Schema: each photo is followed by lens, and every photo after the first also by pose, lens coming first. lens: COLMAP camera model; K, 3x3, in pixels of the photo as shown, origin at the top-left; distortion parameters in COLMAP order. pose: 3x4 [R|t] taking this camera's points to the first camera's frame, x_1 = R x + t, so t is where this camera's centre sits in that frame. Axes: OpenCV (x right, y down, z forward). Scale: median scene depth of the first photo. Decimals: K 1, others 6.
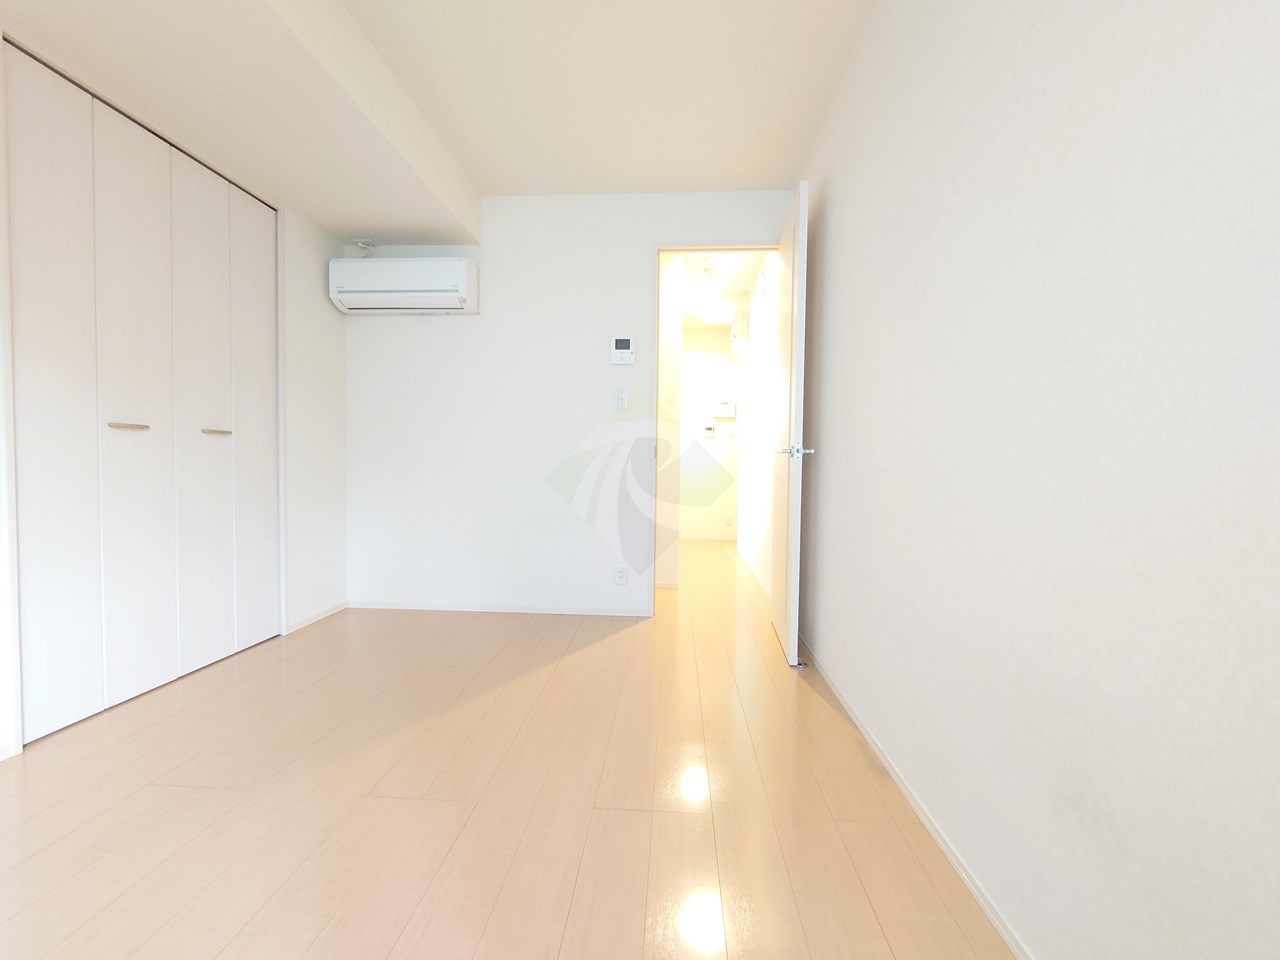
lens RADIAL K [[541.6, 0, 635.4], [0, 541.6, 482.4], [0, 0, 1]] dist [-0.008330, -0.000392]
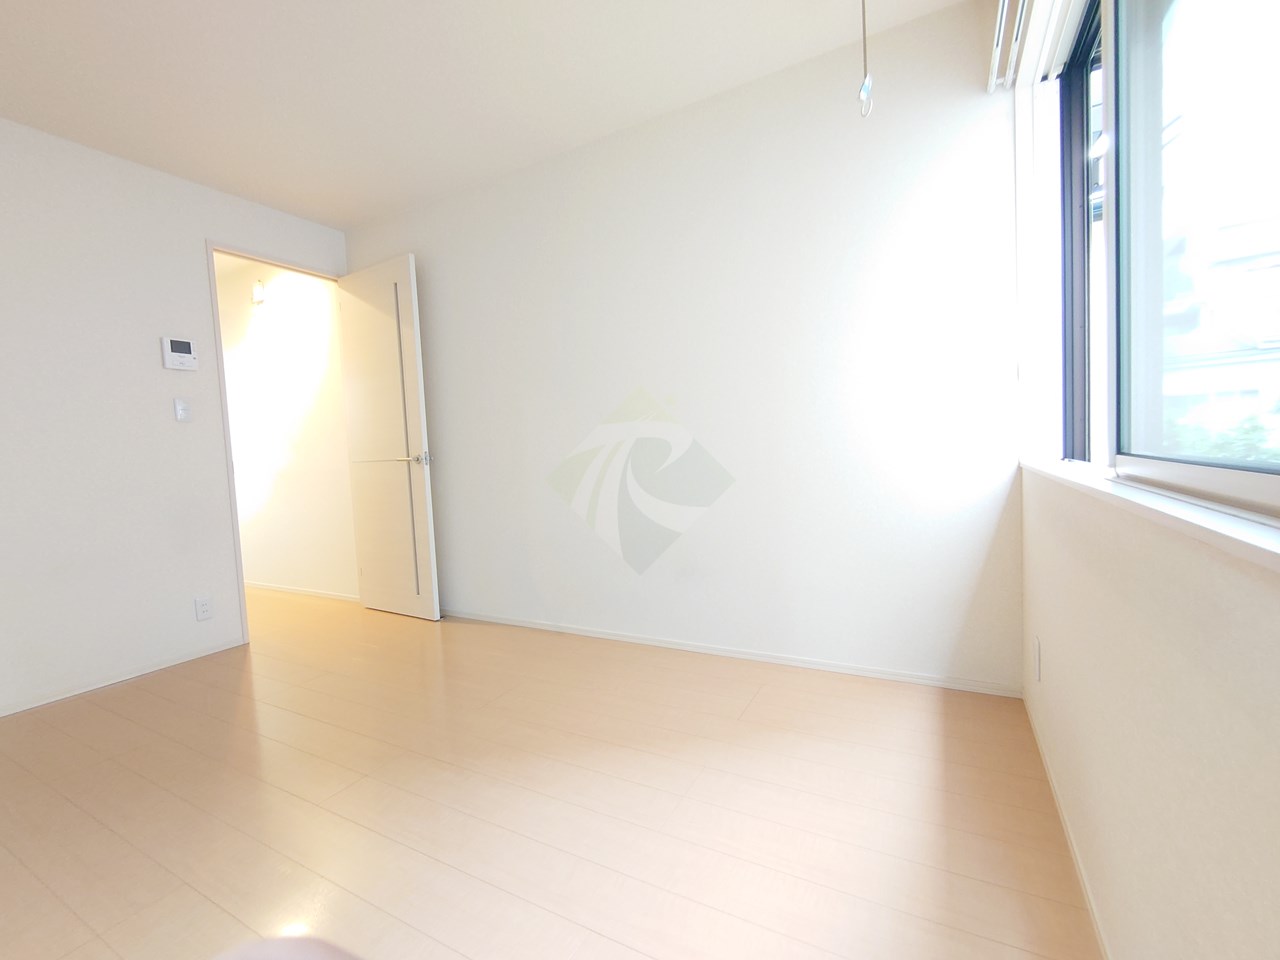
lens RADIAL K [[541.6, 0, 635.4], [0, 541.6, 482.4], [0, 0, 1]] dist [-0.008330, -0.000392]
pose [[0.437083, -0.084898, 0.895405, -0.501361], [0.091791, 0.994548, 0.049492, -0.012913], [-0.894725, 0.060558, 0.442493, -0.031210]]
